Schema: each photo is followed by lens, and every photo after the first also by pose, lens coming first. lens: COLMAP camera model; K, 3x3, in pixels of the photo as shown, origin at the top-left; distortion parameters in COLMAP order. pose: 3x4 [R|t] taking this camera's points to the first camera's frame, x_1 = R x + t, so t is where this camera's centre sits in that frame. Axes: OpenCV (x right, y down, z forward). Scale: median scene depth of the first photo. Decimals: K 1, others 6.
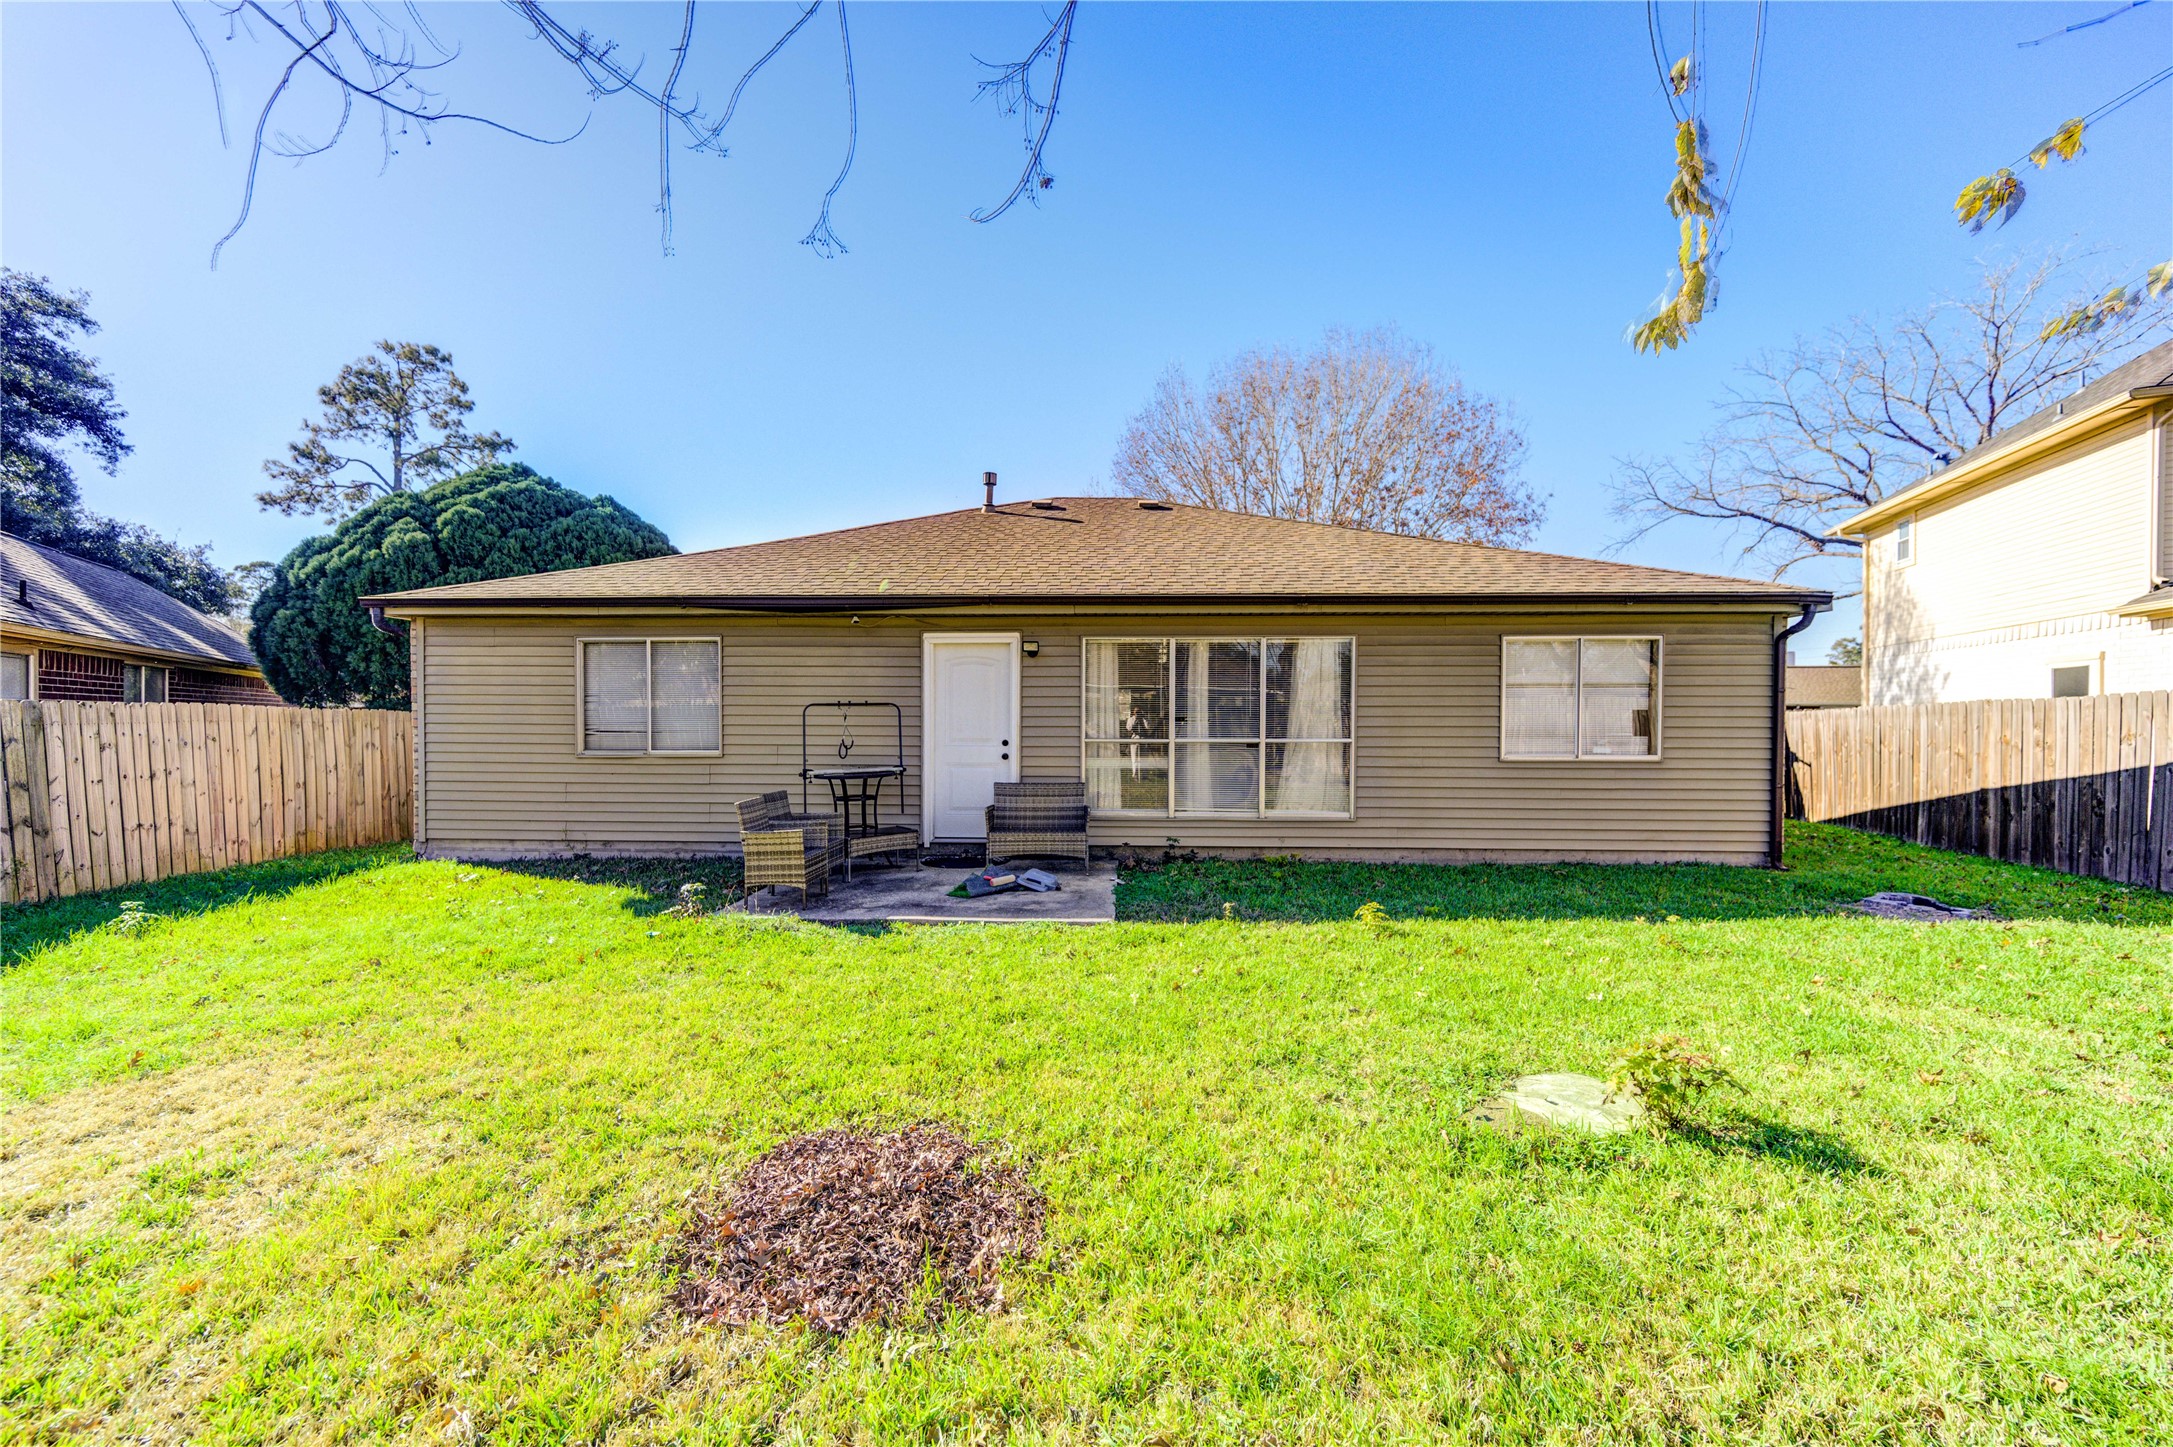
lens RADIAL K [[845.1, 0, 1095.6], [0, 845.1, 732.5], [0, 0, 1]] dist [0.004122, -0.000245]
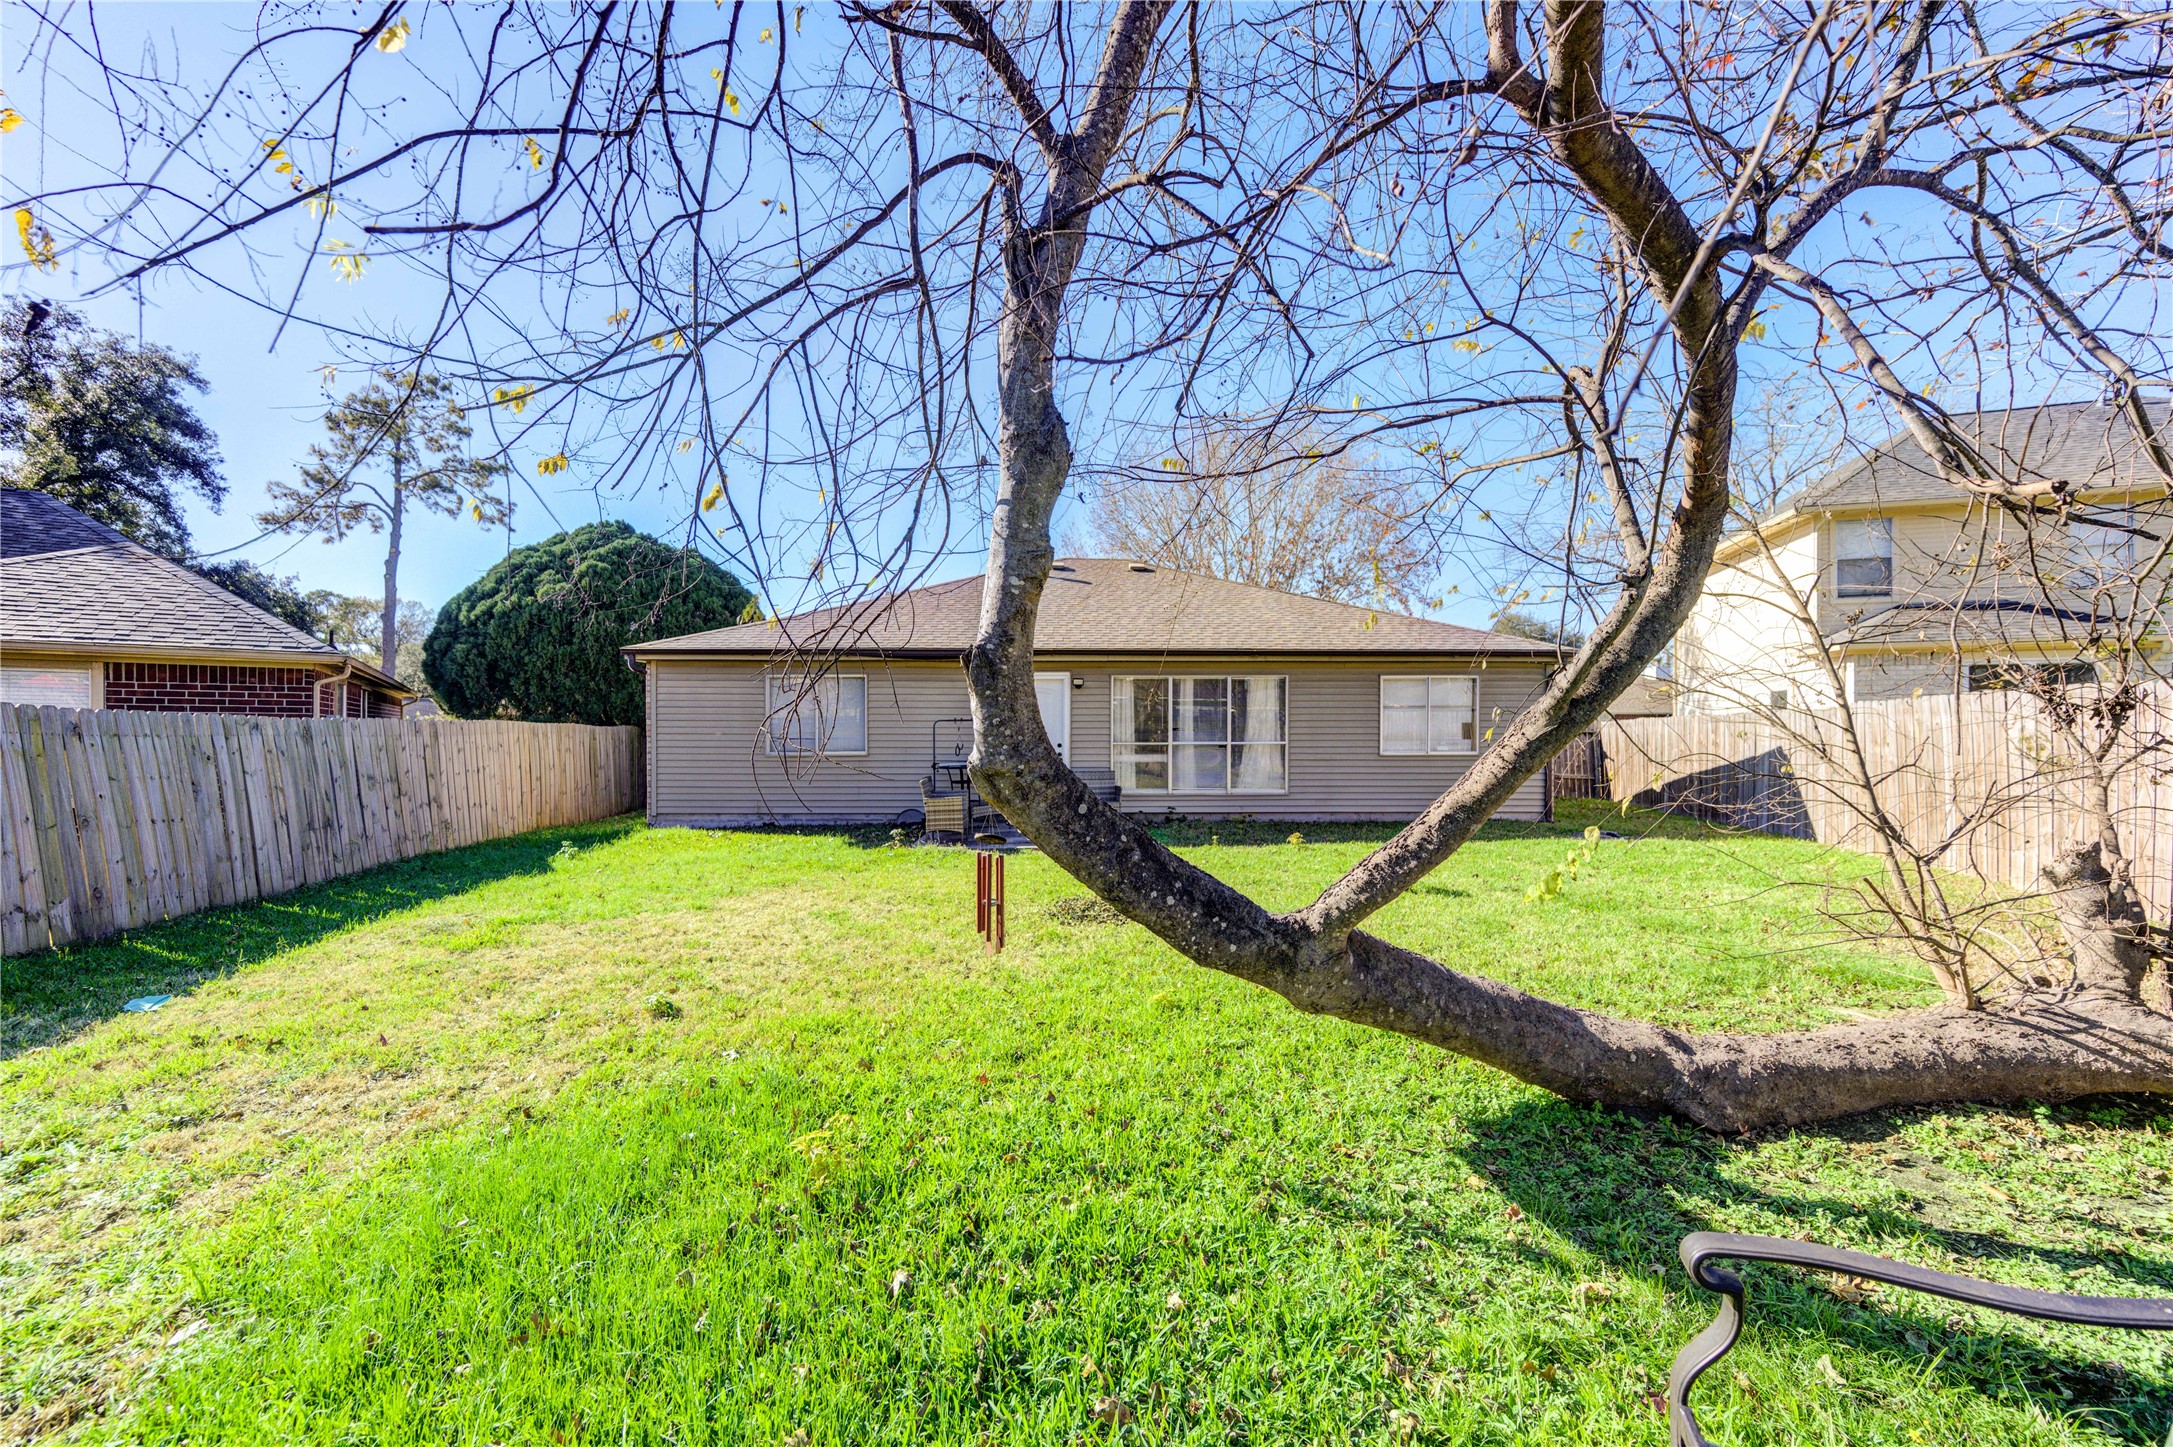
lens RADIAL K [[845.1, 0, 1095.6], [0, 845.1, 732.5], [0, 0, 1]] dist [0.004122, -0.000245]
pose [[0.997905, -0.003309, 0.064613, -0.103850], [0.003828, 0.999961, -0.007911, 0.001165], [-0.064584, 0.008142, 0.997879, -0.373806]]
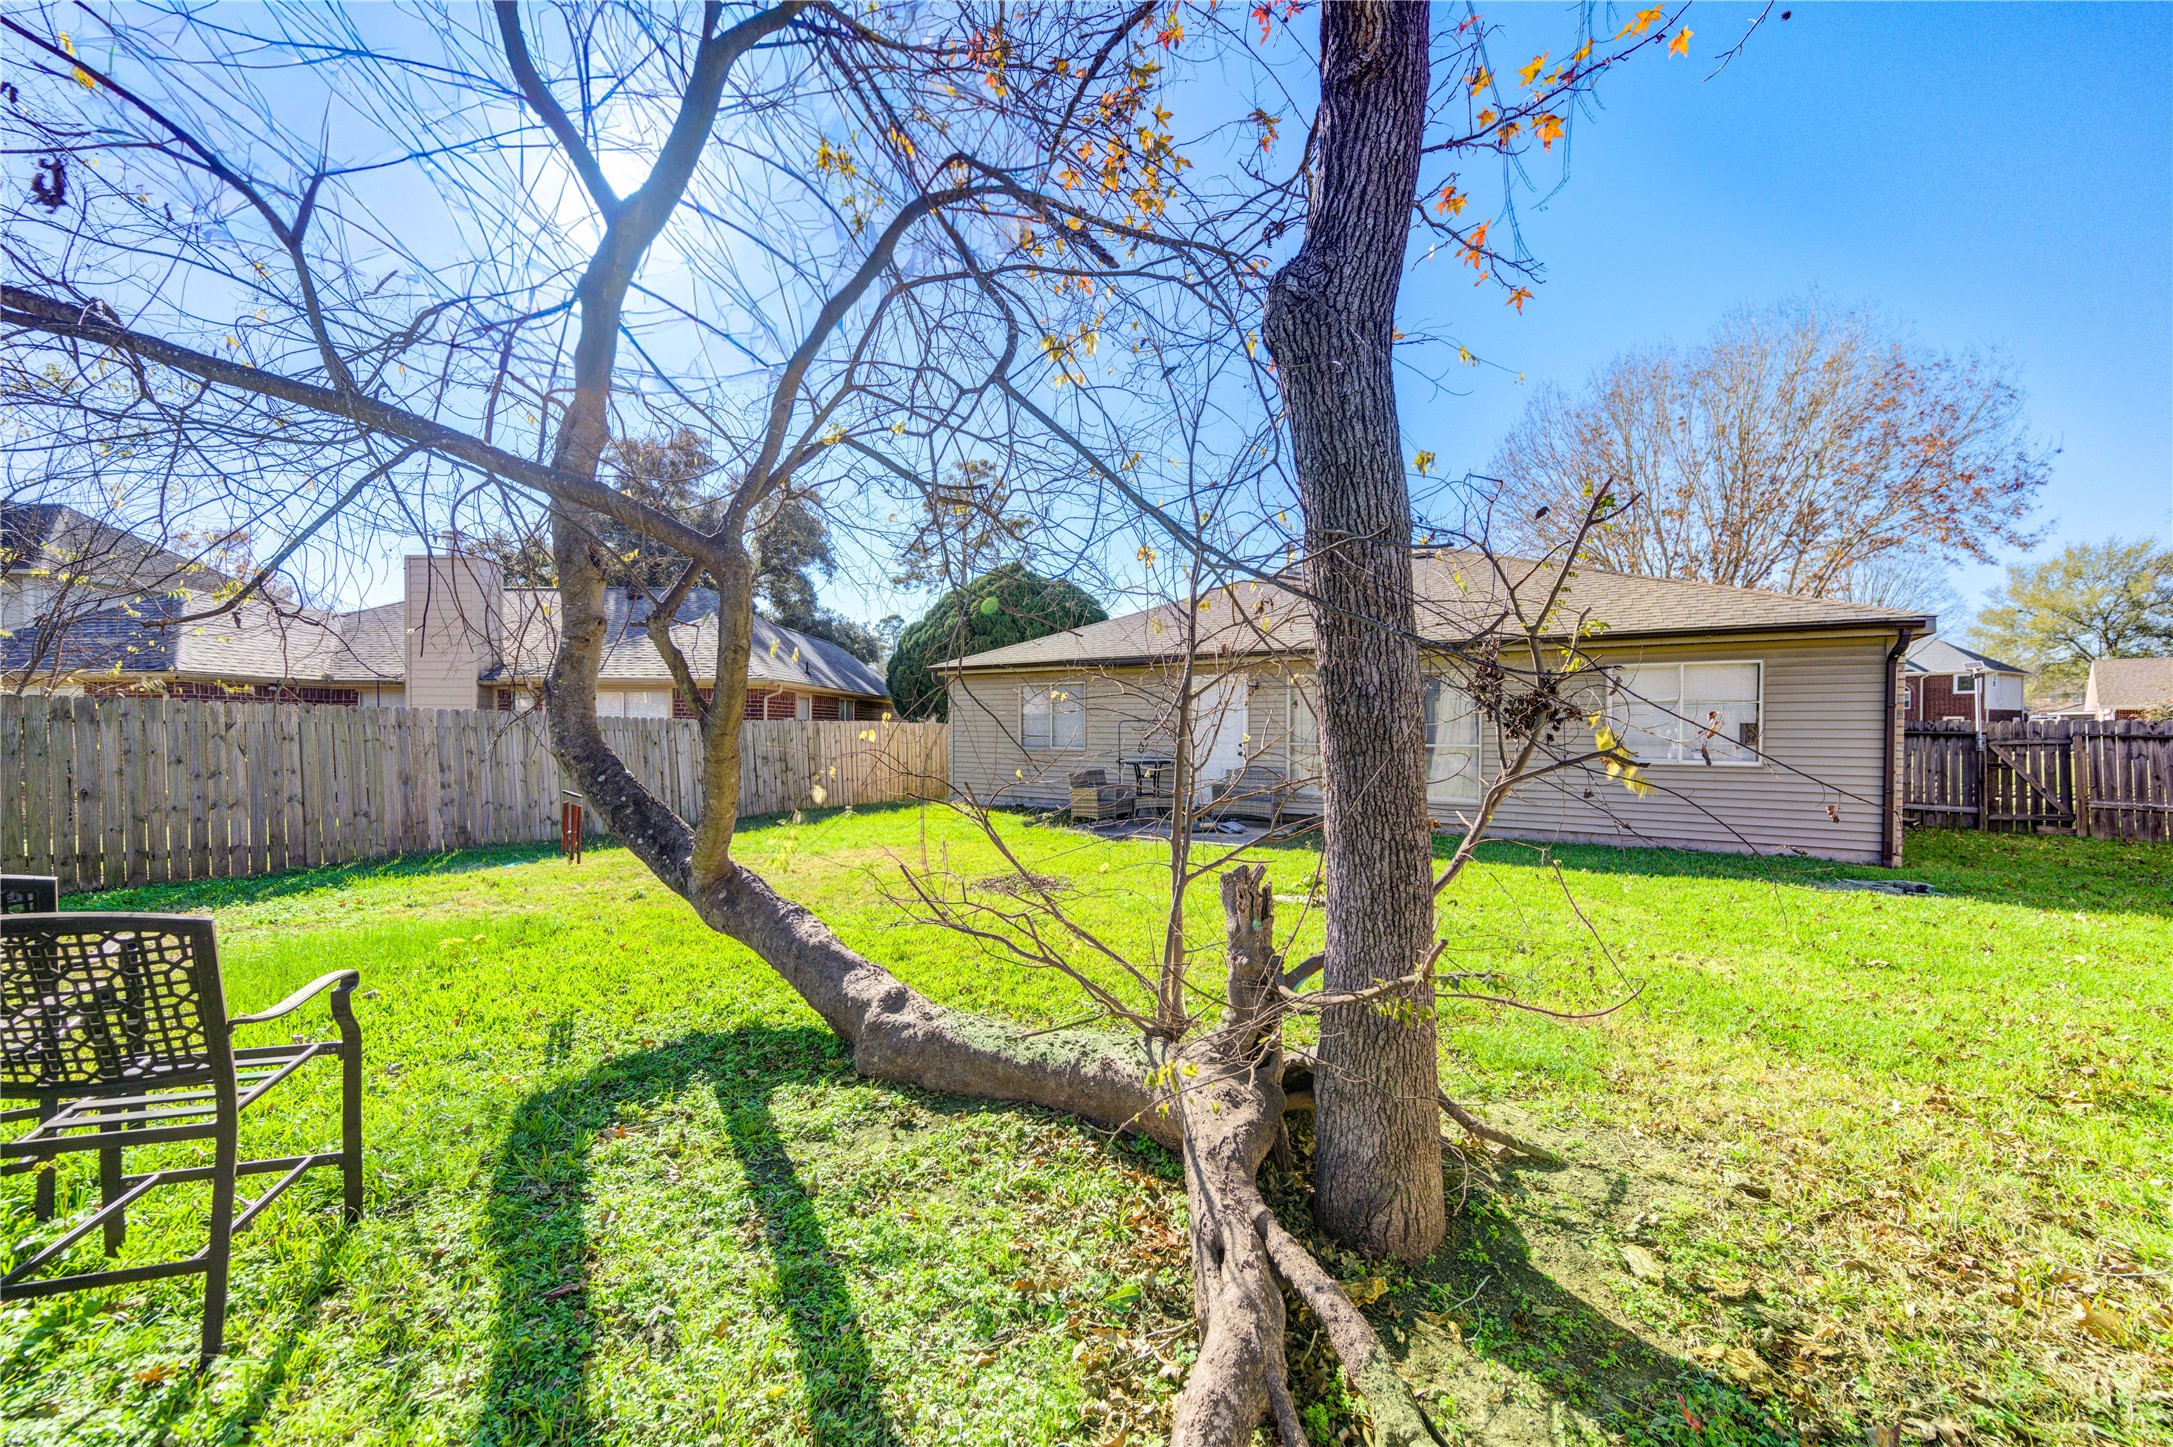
lens RADIAL K [[845.1, 0, 1095.6], [0, 845.1, 732.5], [0, 0, 1]] dist [0.004122, -0.000245]
pose [[0.856722, 0.003968, -0.515763, 0.344857], [-0.008053, 0.999951, -0.005684, 0.000454], [0.515715, 0.009023, 0.856713, -0.343407]]
